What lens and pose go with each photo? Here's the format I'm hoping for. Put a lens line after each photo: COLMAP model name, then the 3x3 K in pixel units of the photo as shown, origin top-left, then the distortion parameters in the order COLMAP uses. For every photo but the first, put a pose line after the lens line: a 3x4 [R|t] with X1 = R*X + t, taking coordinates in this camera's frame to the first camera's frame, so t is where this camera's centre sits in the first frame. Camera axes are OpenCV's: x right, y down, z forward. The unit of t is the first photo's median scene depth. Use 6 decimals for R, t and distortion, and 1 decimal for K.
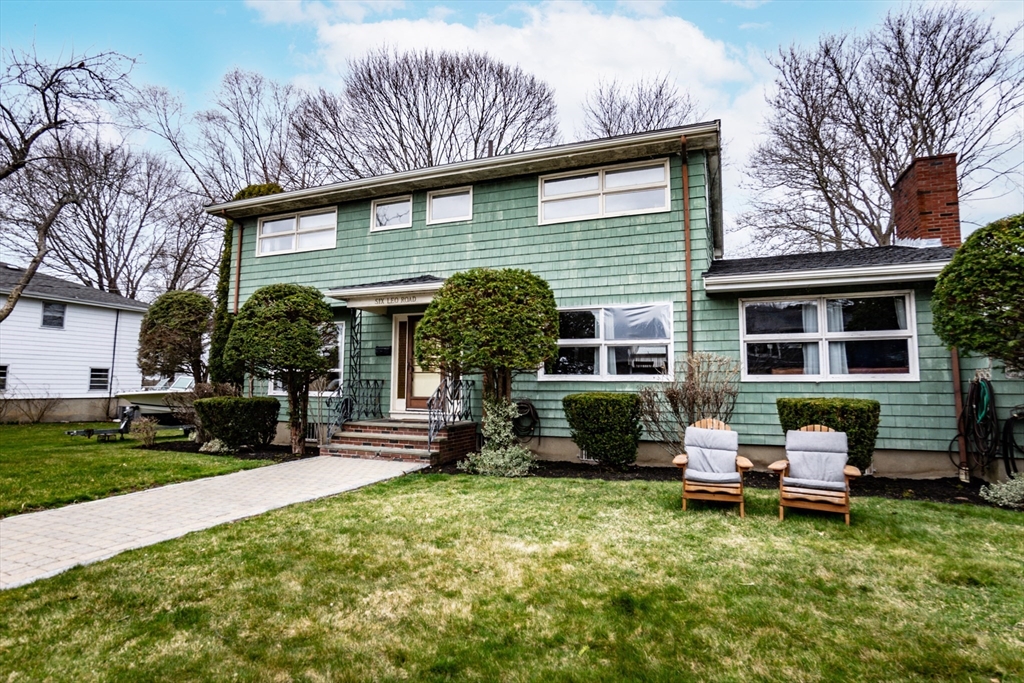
lens RADIAL K [[546.8, 0, 512.0], [0, 546.8, 341.5], [0, 0, 1]] dist [-0.039296, -0.000631]
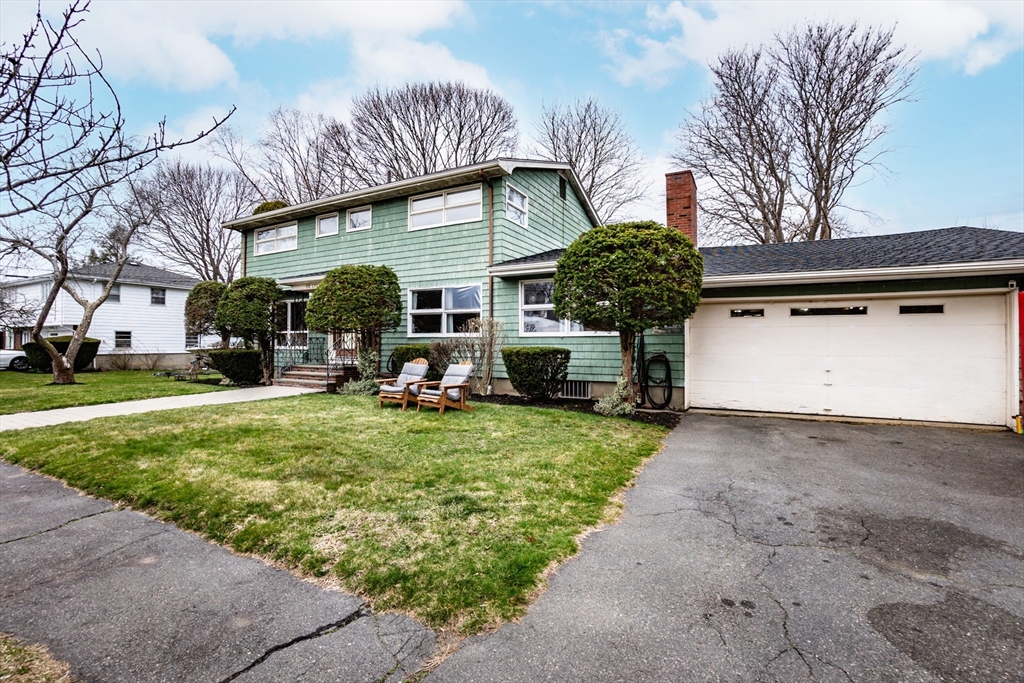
lens RADIAL K [[451.6, 0, 512.0], [0, 451.6, 341.5], [0, 0, 1]] dist [-0.050466, -0.000282]
pose [[0.994569, -0.007504, -0.103807, 0.446607], [0.015761, 0.996754, 0.078952, -0.009189], [0.102877, -0.080160, 0.991459, -0.192497]]
